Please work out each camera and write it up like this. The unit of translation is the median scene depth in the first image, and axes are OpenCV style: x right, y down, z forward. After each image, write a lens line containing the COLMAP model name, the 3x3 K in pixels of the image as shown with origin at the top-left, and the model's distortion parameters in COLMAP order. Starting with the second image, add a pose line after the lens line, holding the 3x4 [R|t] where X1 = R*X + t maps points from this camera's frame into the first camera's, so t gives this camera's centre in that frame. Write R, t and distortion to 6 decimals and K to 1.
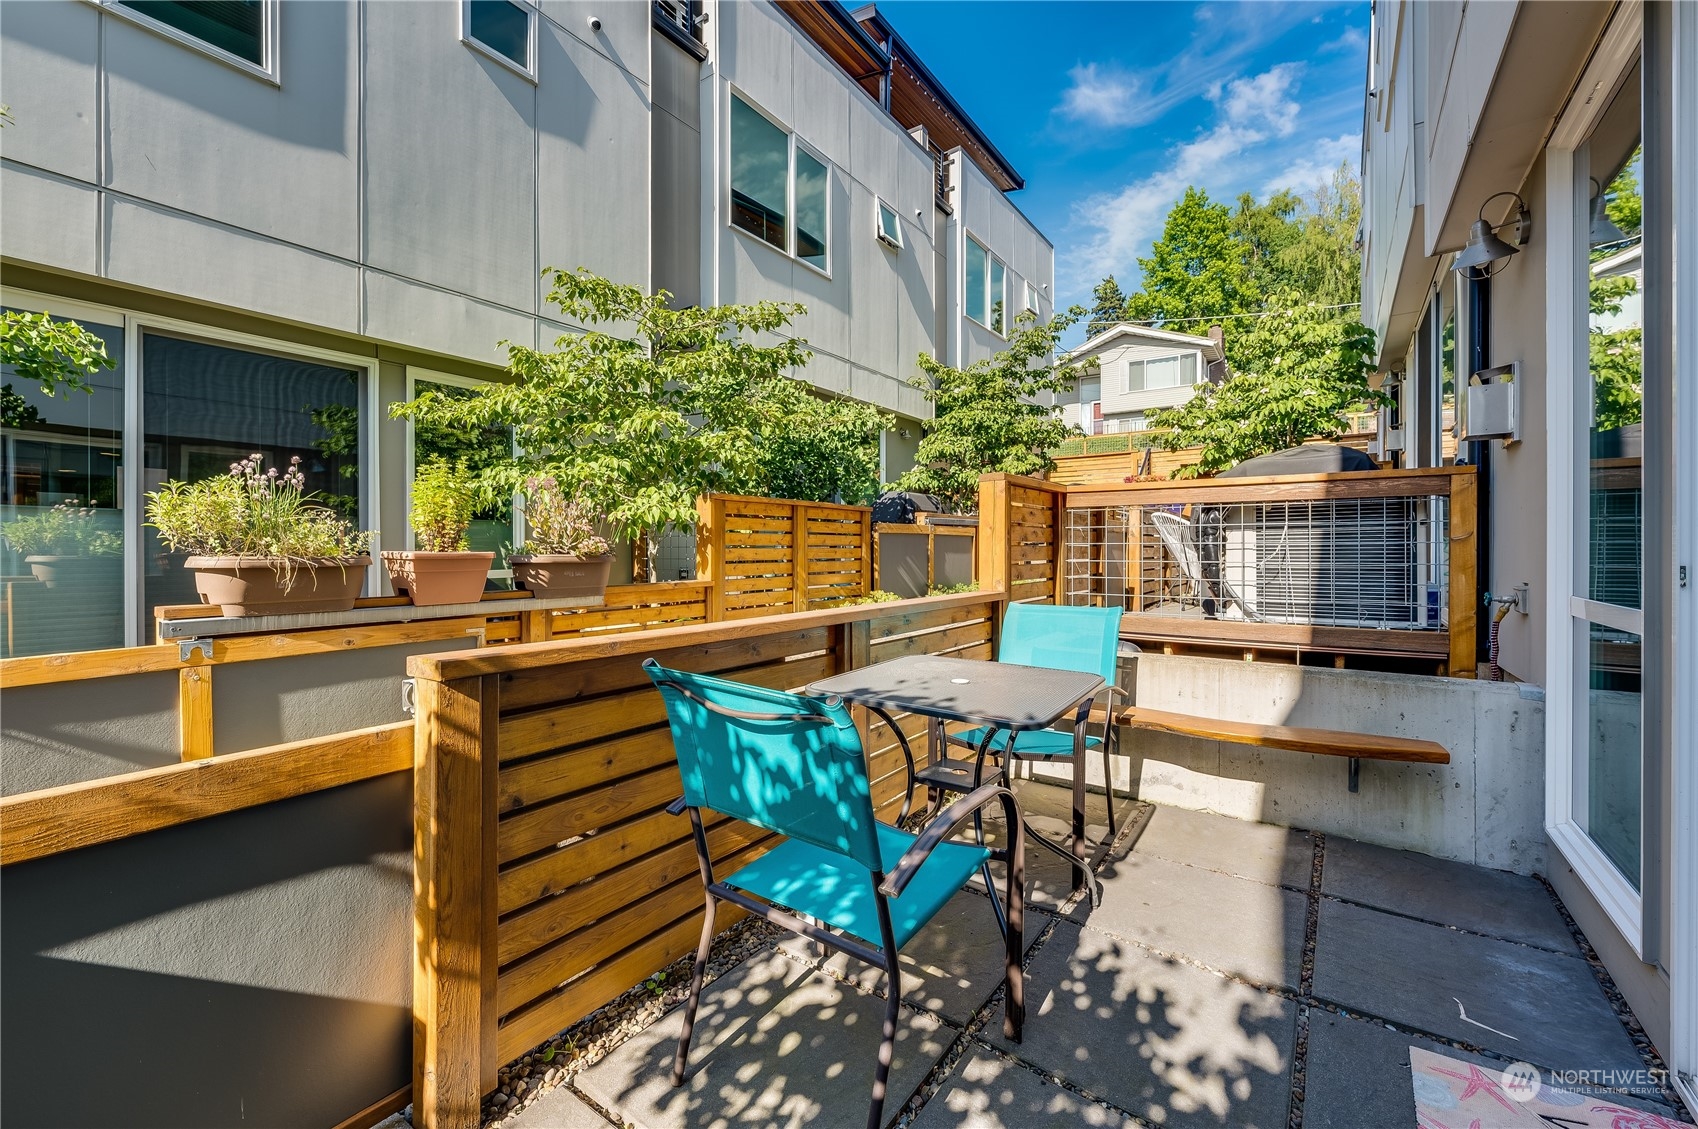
lens RADIAL K [[698.6, 0, 840.9], [0, 698.6, 549.4], [0, 0, 1]] dist [0.000899, 0.000044]
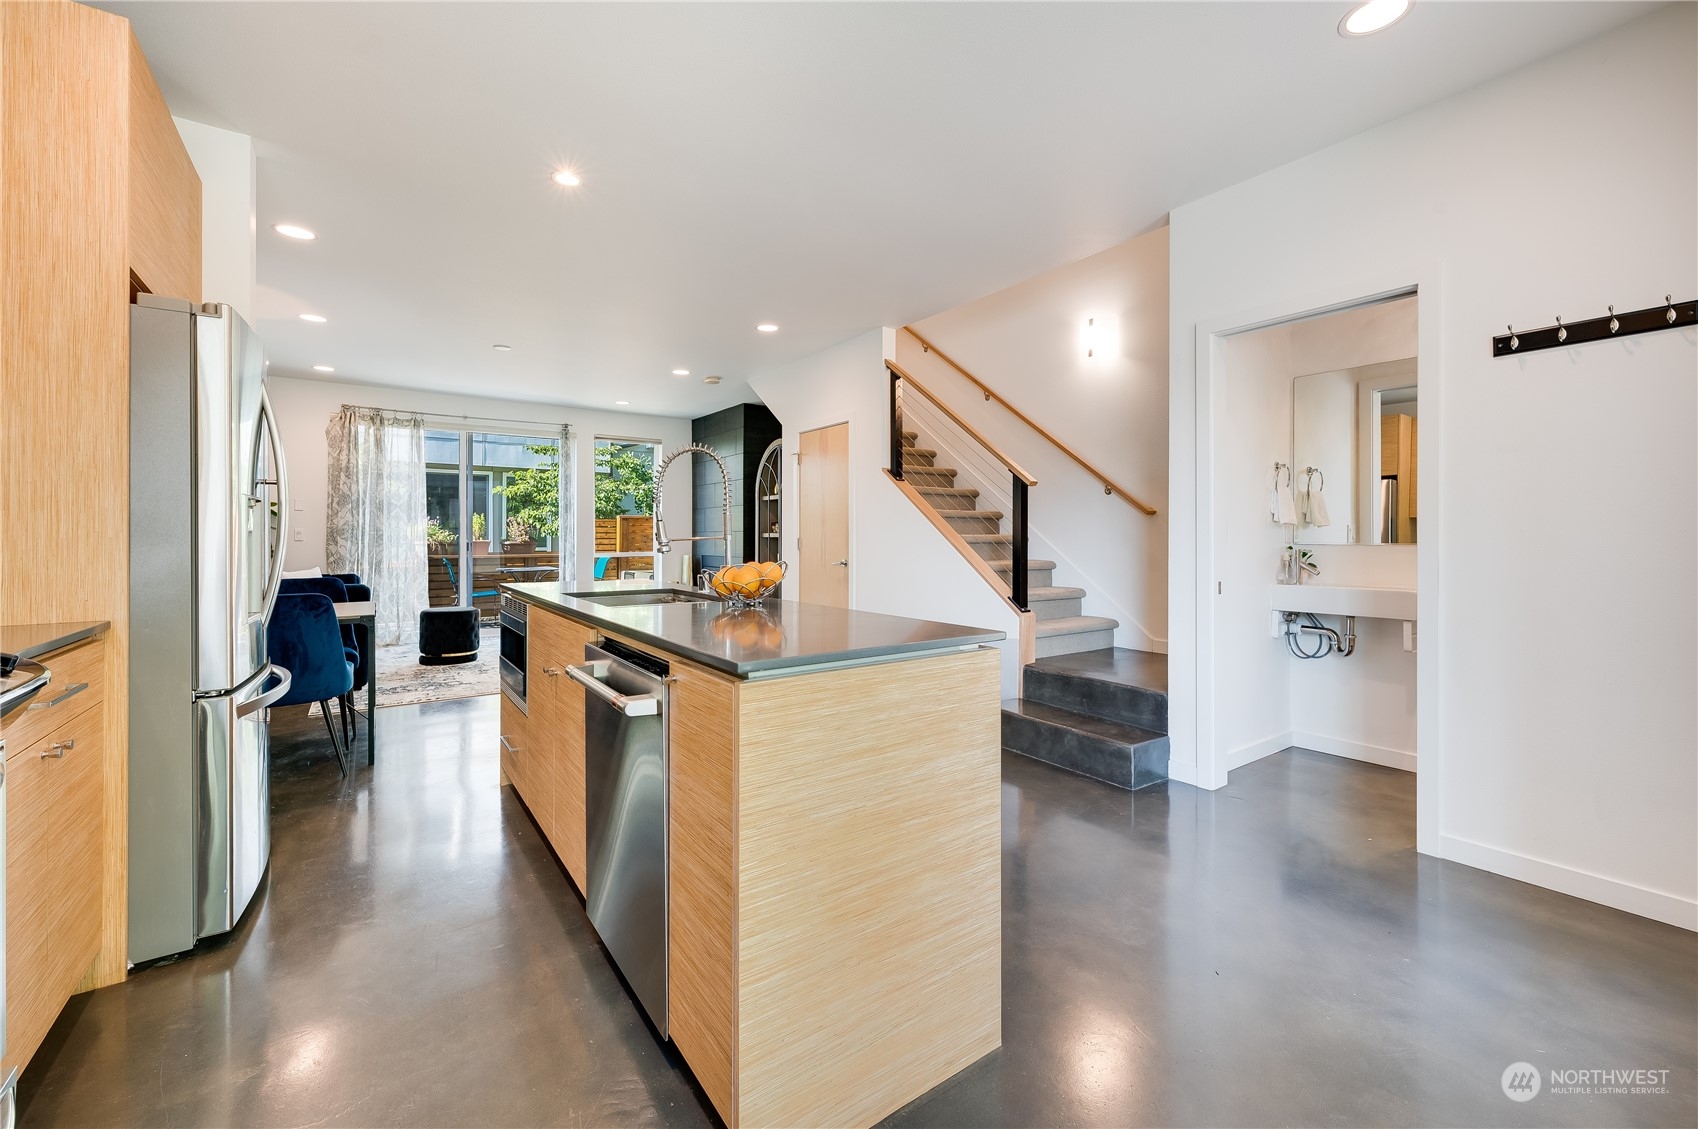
lens RADIAL K [[685.2, 0, 854.3], [0, 685.2, 537.1], [0, 0, 1]] dist [0.000343, -0.006787]
pose [[0.948476, -0.000746, -0.316848, 4.981358], [0.000483, 0.999999, -0.000906, -0.020831], [0.316848, 0.000706, 0.948476, -3.602515]]
